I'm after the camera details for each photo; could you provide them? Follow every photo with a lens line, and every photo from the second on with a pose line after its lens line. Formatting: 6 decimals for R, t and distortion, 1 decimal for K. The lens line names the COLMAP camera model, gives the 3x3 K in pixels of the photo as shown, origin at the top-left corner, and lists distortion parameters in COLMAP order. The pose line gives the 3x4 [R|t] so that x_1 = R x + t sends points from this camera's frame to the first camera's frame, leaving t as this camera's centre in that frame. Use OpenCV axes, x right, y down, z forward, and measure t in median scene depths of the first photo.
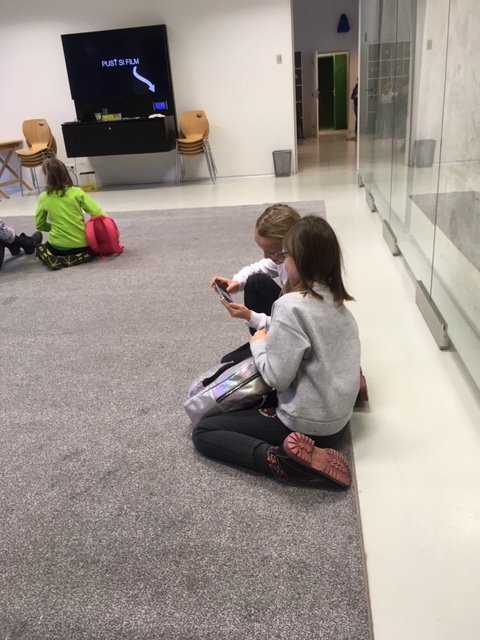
lens RADIAL K [[549.3, 0, 240.0], [0, 549.3, 320.0], [0, 0, 1]] dist [0.096433, -0.137243]
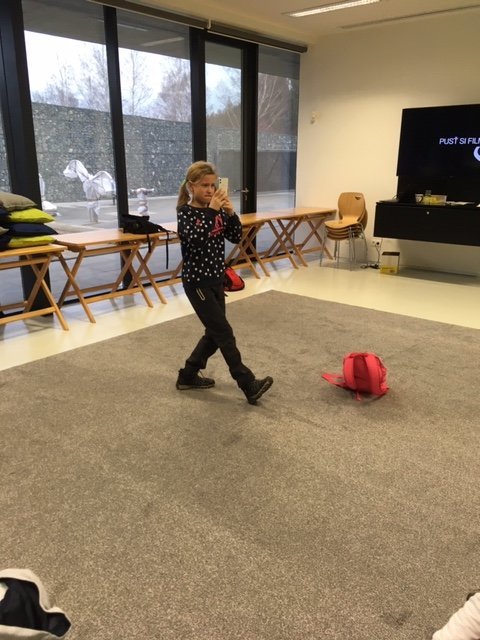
lens RADIAL K [[549.3, 0, 240.0], [0, 549.3, 320.0], [0, 0, 1]] dist [0.096433, -0.137243]
pose [[0.840296, 0.227849, -0.491922, -0.011240], [-0.262061, 0.965051, -0.000656, -0.097829], [0.474580, 0.129465, 0.870639, 0.107012]]
